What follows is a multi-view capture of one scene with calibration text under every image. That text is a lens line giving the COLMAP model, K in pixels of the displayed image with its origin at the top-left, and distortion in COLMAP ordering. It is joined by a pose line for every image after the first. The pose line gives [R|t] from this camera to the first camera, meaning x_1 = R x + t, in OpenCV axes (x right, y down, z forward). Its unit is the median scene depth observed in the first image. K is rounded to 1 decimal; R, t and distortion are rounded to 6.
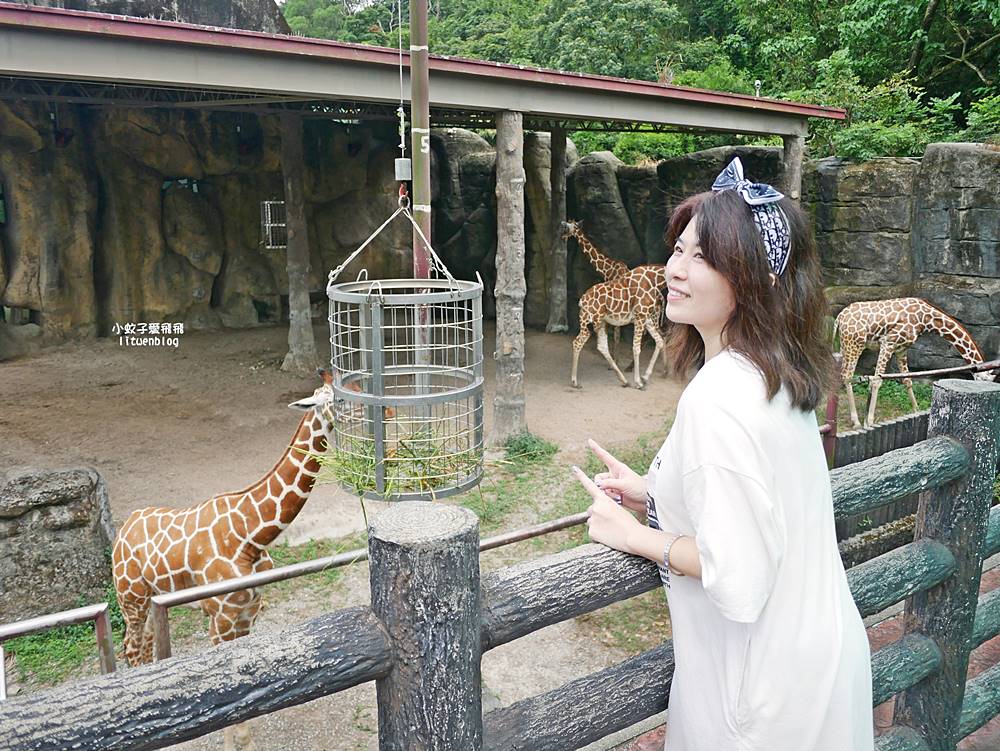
lens RADIAL K [[802.5, 0, 503.1], [0, 802.5, 361.3], [0, 0, 1]] dist [-0.033729, 0.006207]
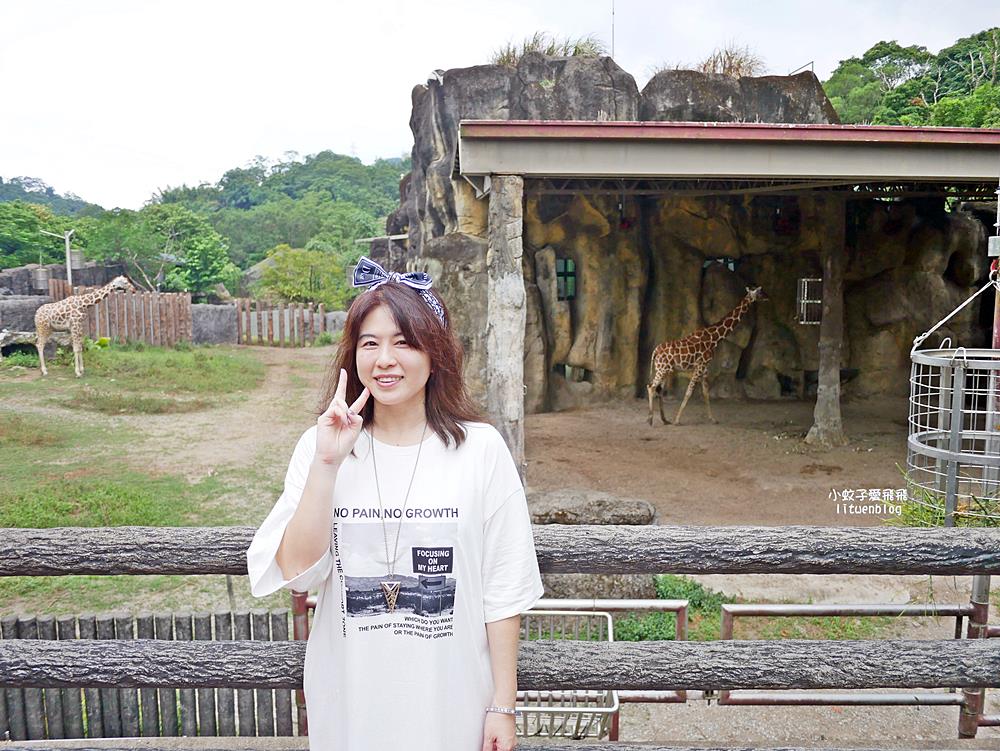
lens RADIAL K [[827.4, 0, 512.3], [0, 827.4, 375.2], [0, 0, 1]] dist [-0.041095, 0.012566]
pose [[0.834551, 0.060962, -0.547547, -0.019436], [-0.106641, 0.992937, -0.051989, 0.020481], [0.540511, 0.101778, 0.835158, -0.087474]]
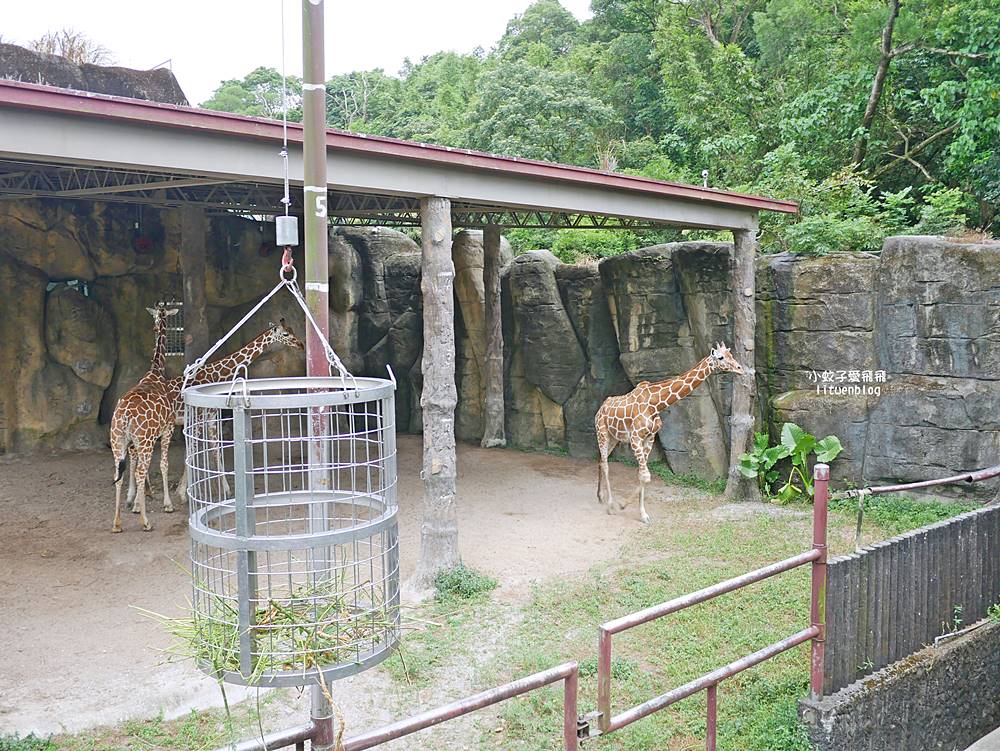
lens RADIAL K [[827.4, 0, 512.3], [0, 827.4, 375.2], [0, 0, 1]] dist [-0.041095, 0.012566]
pose [[0.995851, -0.009591, 0.090495, 0.005414], [0.020699, 0.992237, -0.122625, -0.001987], [-0.088616, 0.123990, 0.988319, 0.080597]]
